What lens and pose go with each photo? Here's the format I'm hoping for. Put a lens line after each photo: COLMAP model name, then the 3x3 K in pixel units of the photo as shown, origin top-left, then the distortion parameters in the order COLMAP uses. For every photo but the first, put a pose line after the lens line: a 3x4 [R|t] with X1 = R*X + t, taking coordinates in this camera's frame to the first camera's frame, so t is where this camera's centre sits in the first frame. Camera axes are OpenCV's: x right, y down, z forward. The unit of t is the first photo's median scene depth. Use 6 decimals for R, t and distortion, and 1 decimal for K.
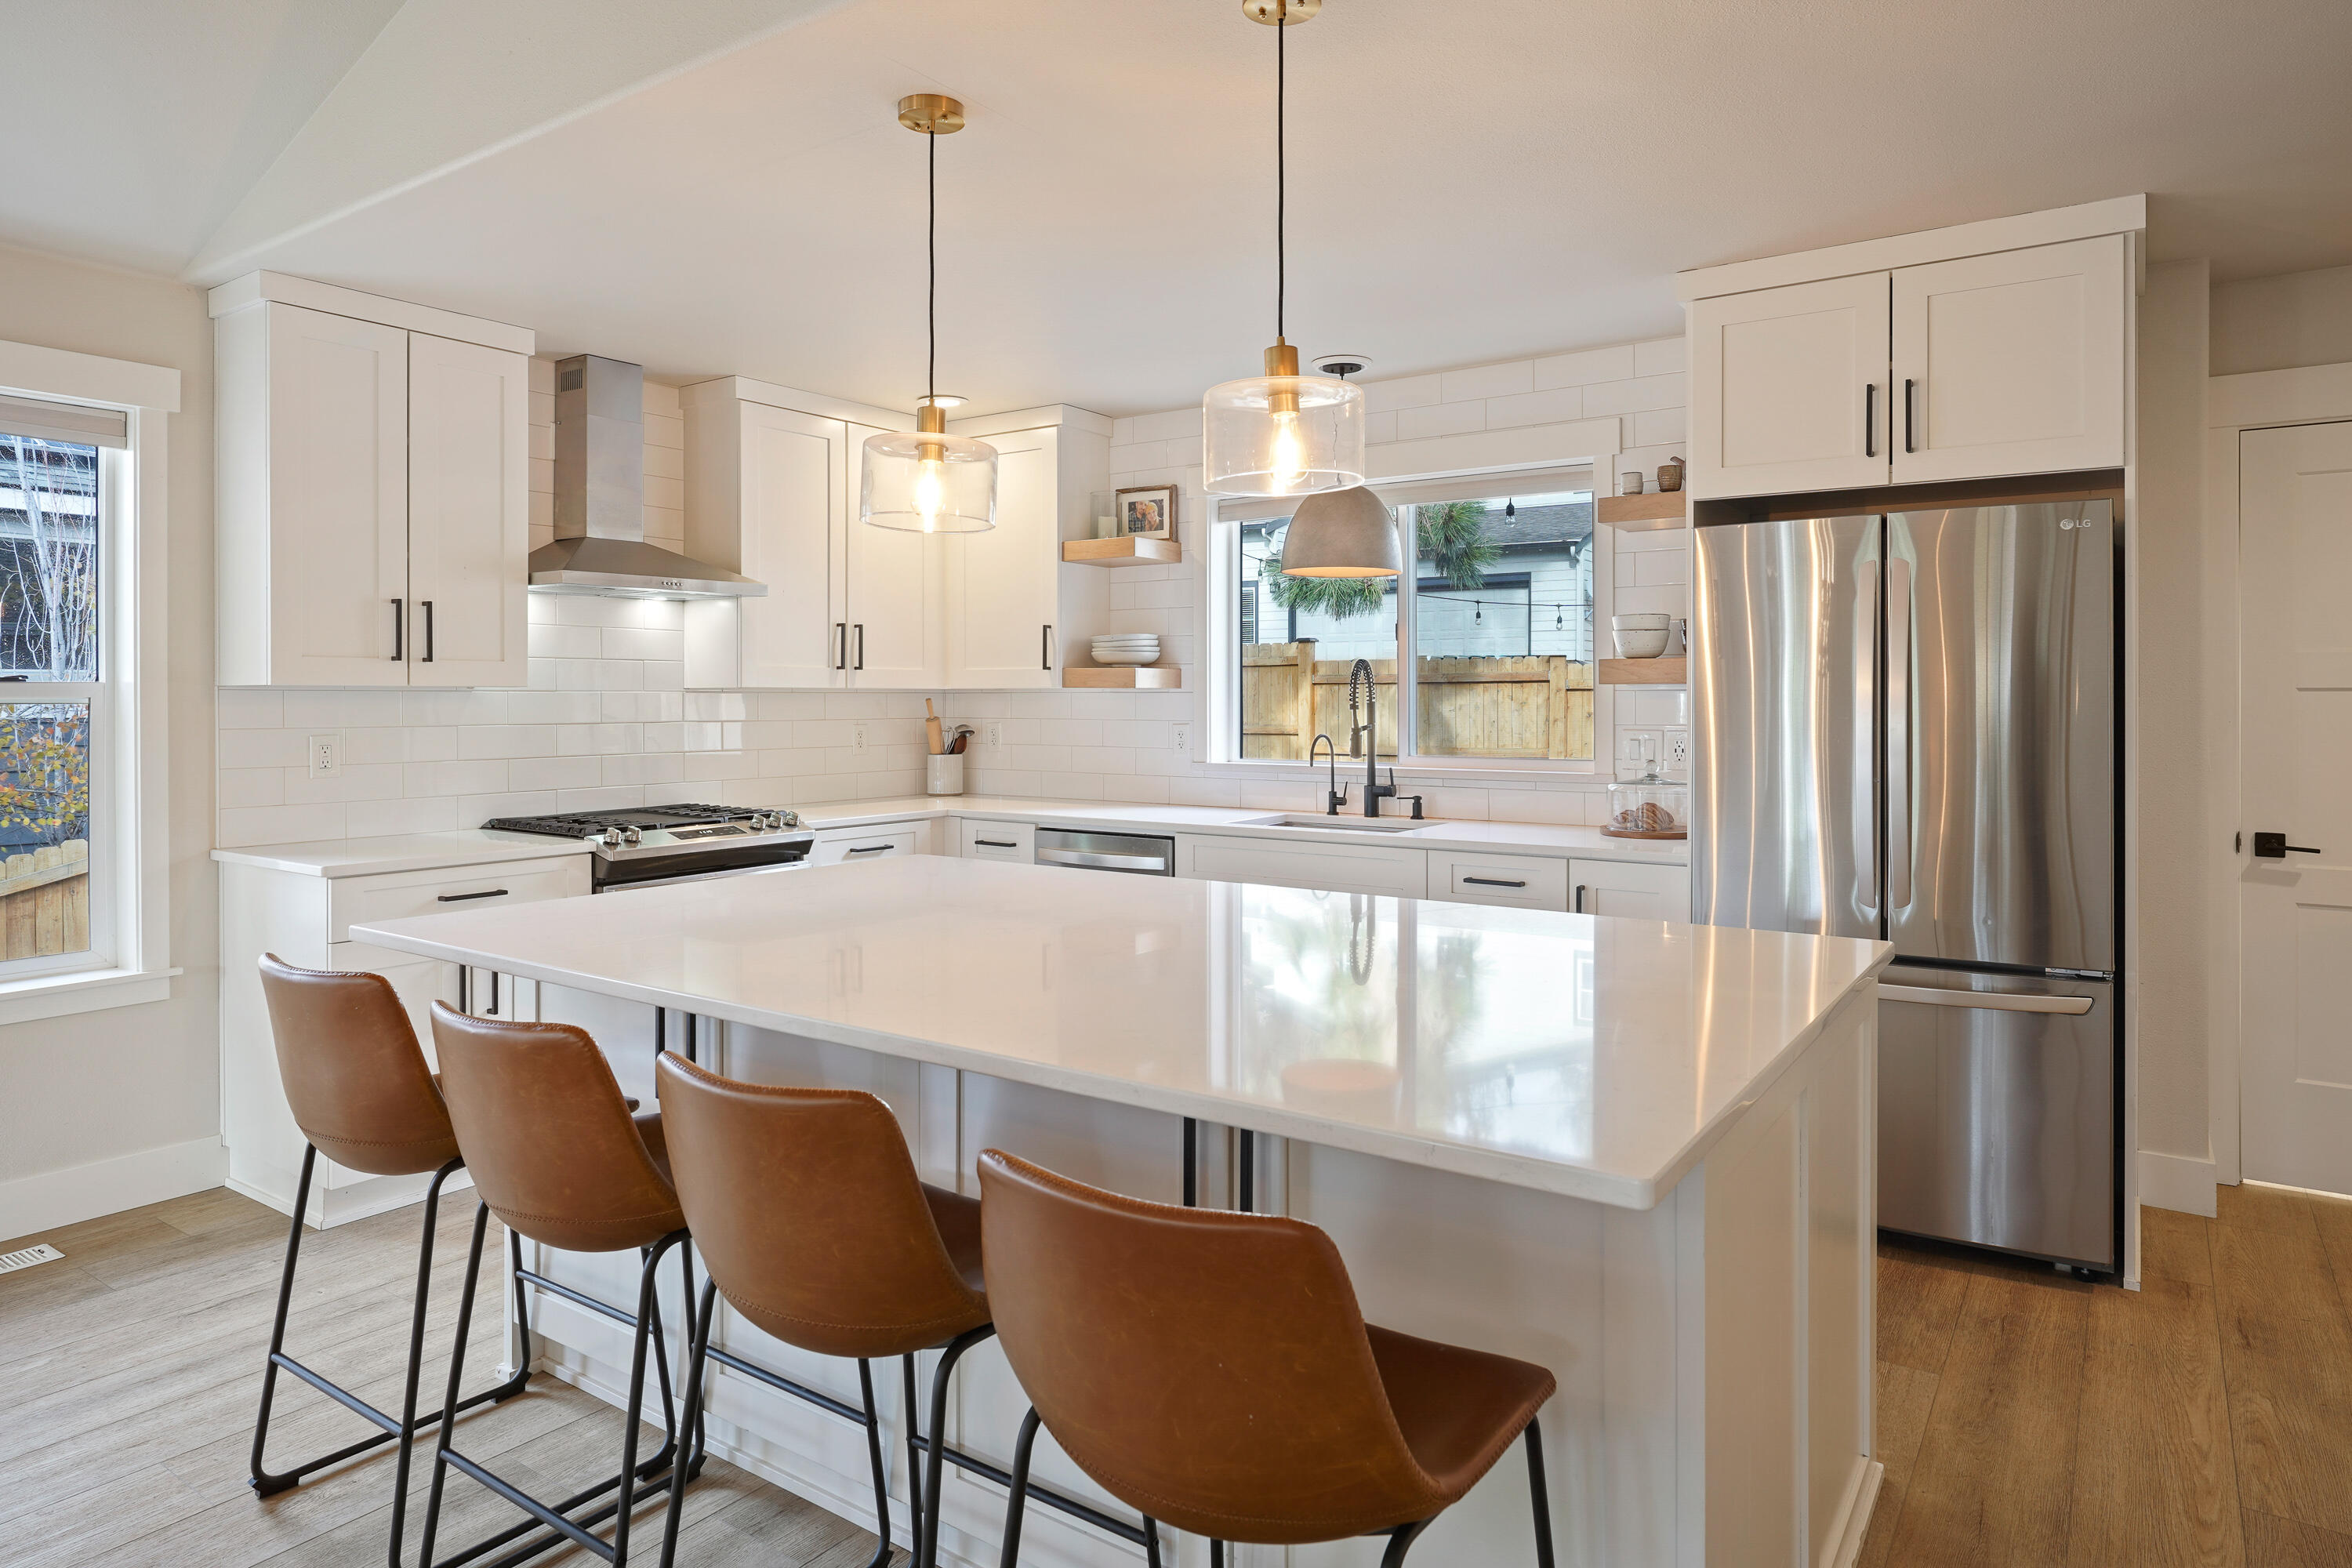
lens RADIAL K [[1381.4, 0, 1175.0], [0, 1381.4, 698.5], [0, 0, 1]] dist [0.000489, 0.000309]
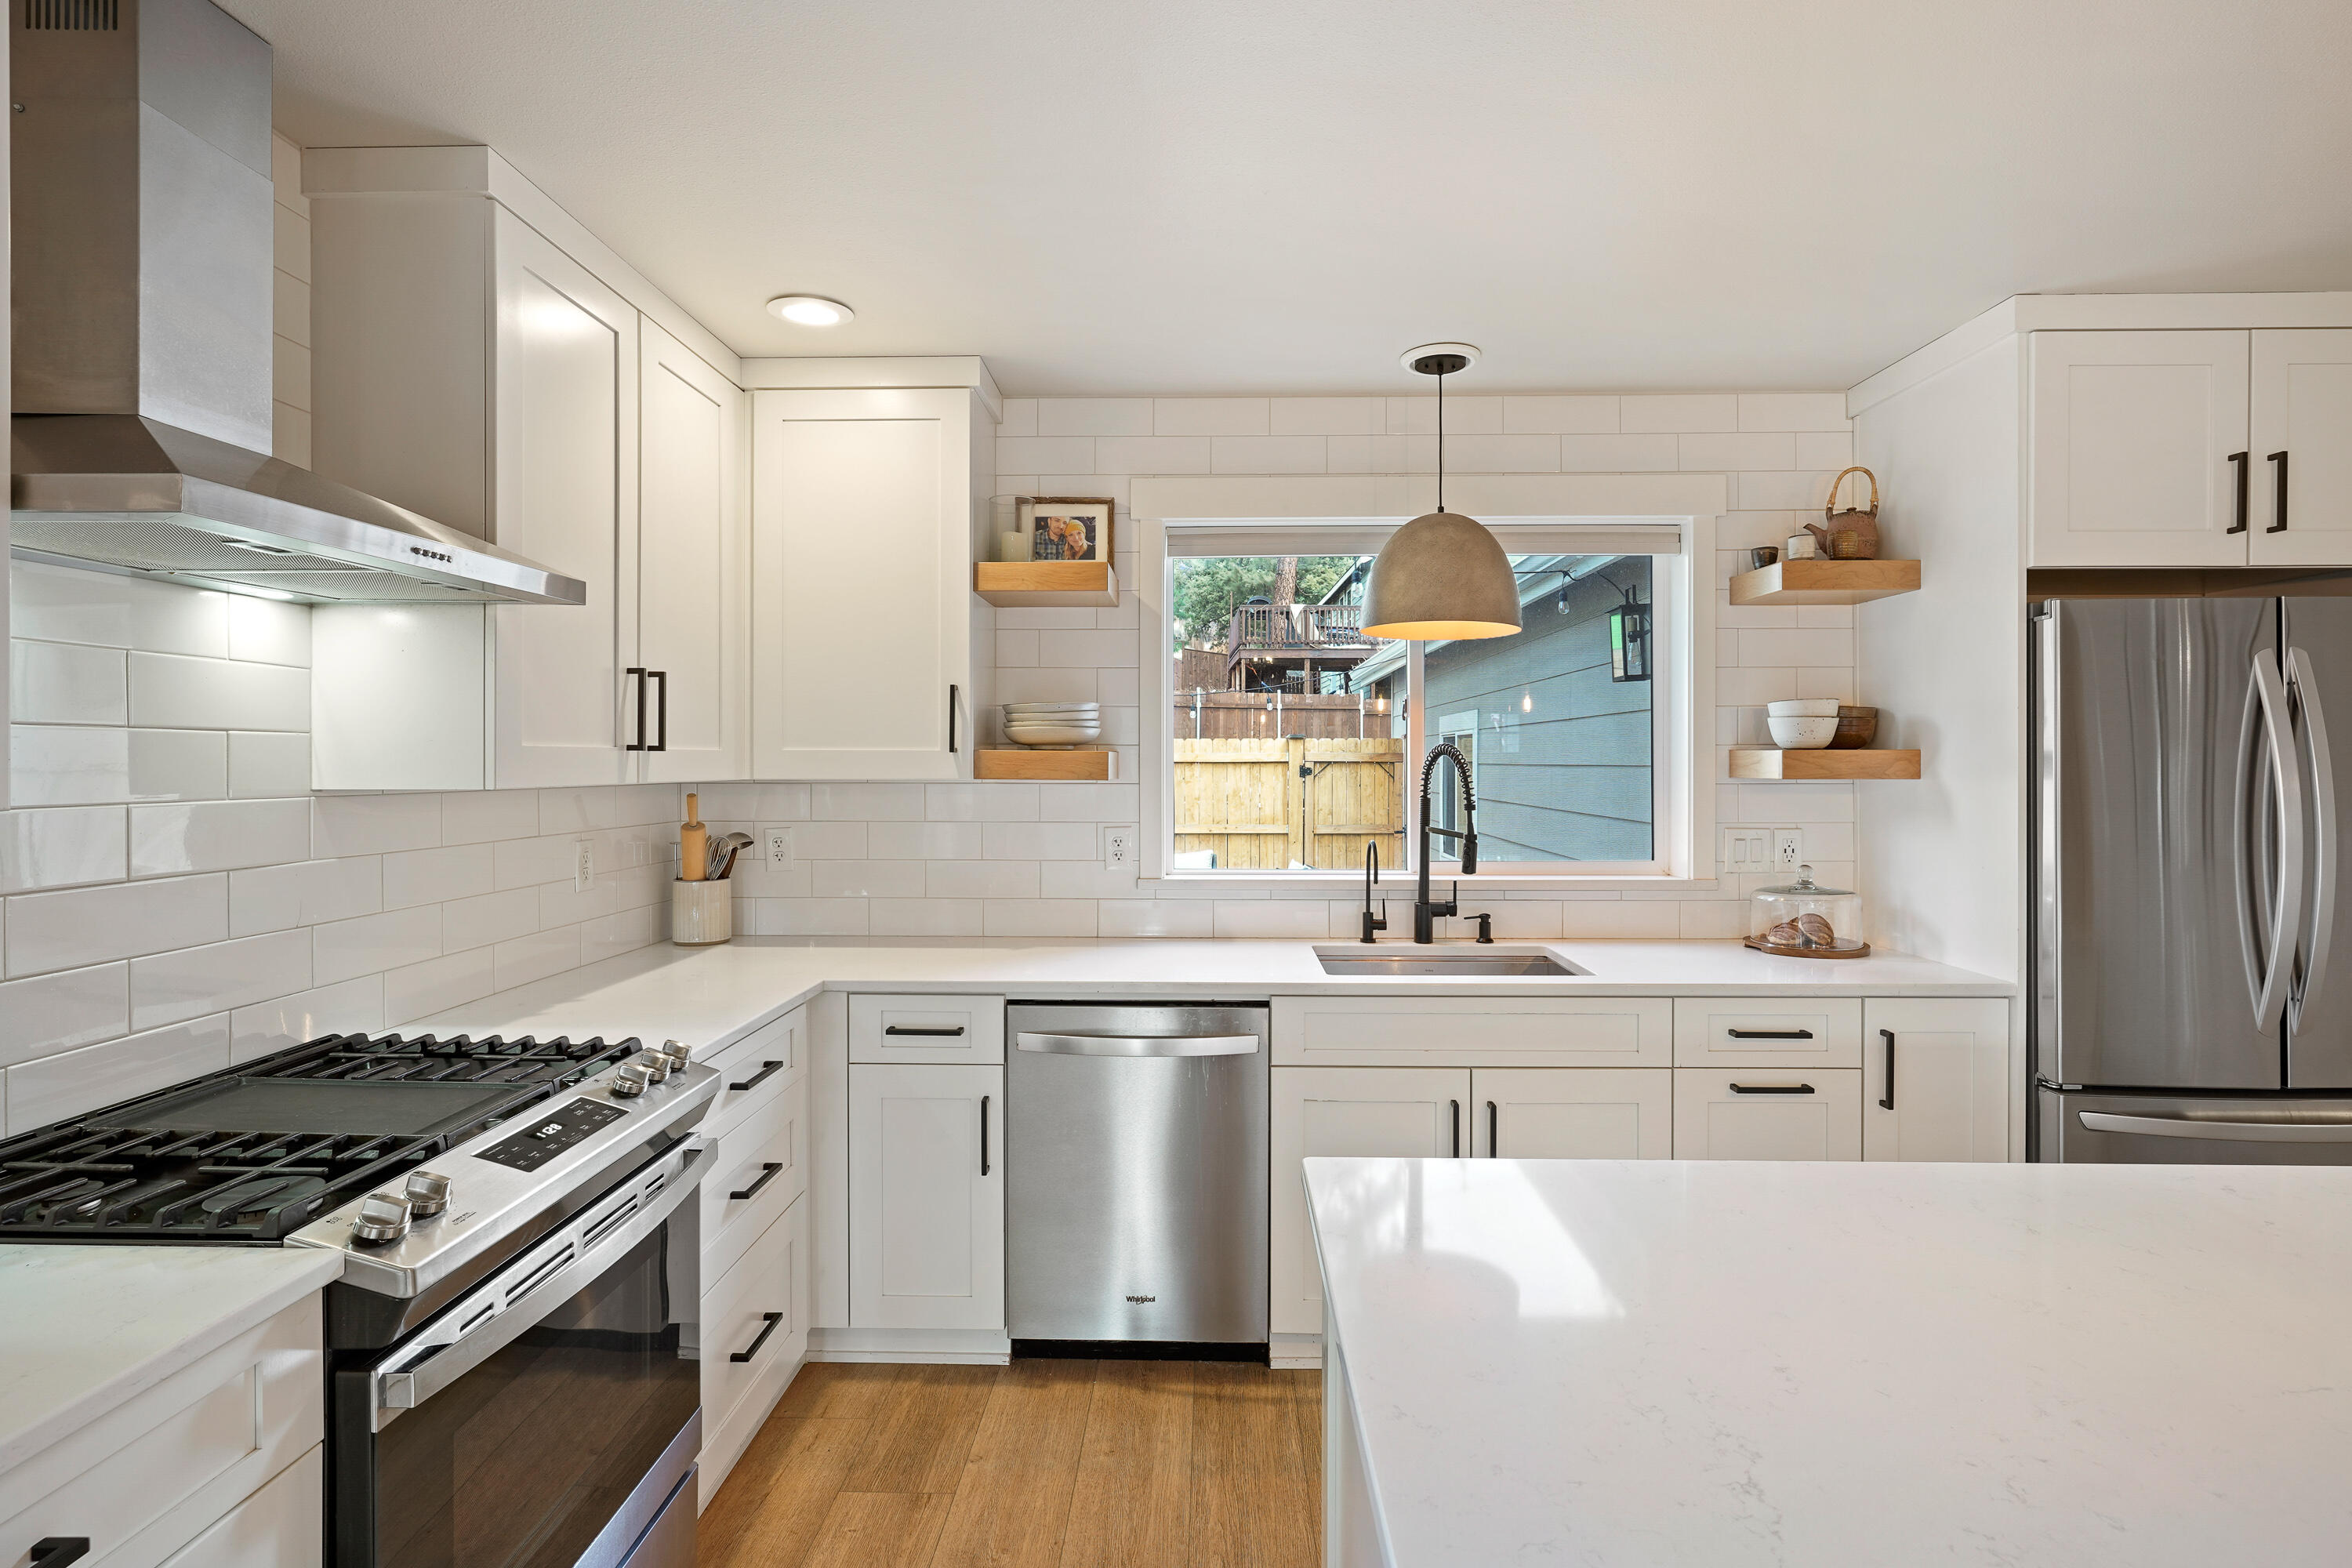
lens RADIAL K [[1136.3, 0, 1180.3], [0, 1136.3, 771.0], [0, 0, 1]] dist [-0.002386, 0.000045]
pose [[0.834125, -0.003744, 0.551563, -0.334205], [-0.000998, 0.999965, 0.008297, -0.018088], [-0.551575, -0.007471, 0.834092, 0.533435]]
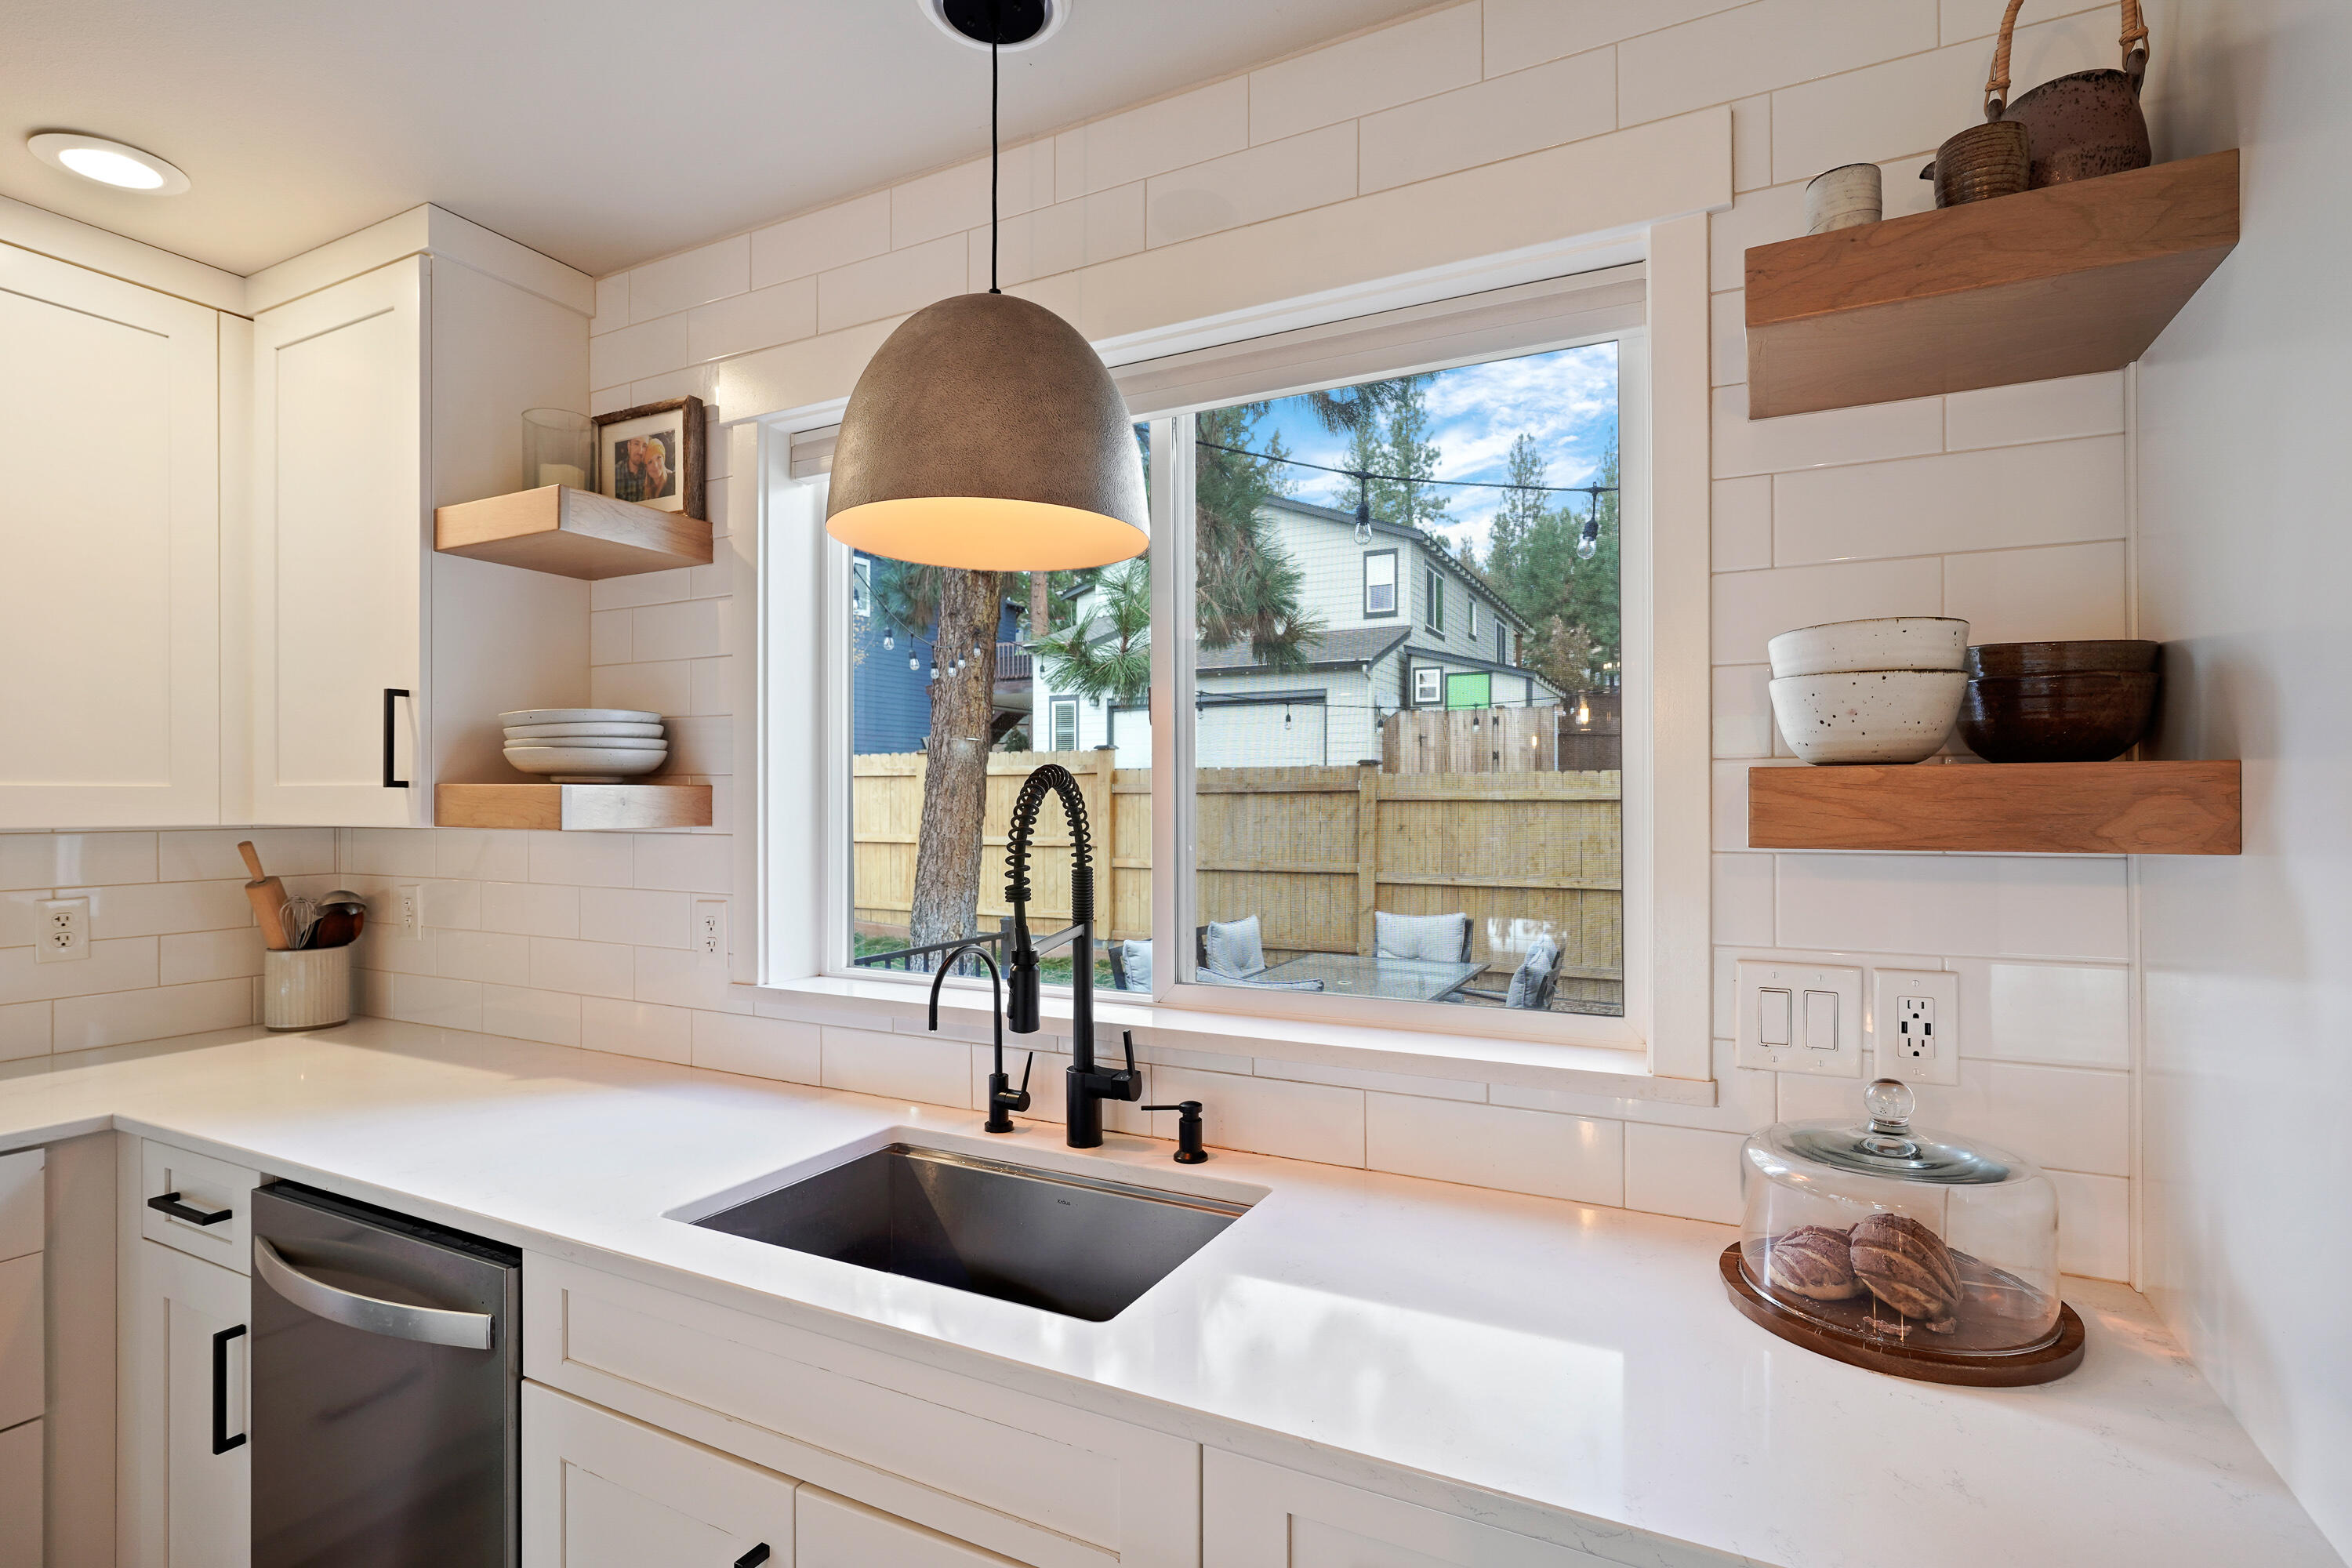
lens RADIAL K [[1136.9, 0, 1180.5], [0, 1136.9, 797.3], [0, 0, 1]] dist [-0.011113, 0.009690]
pose [[0.991134, -0.000604, 0.132864, 0.125722], [0.000960, 0.999996, -0.002621, -0.017979], [-0.132861, 0.002725, 0.991131, 0.656752]]
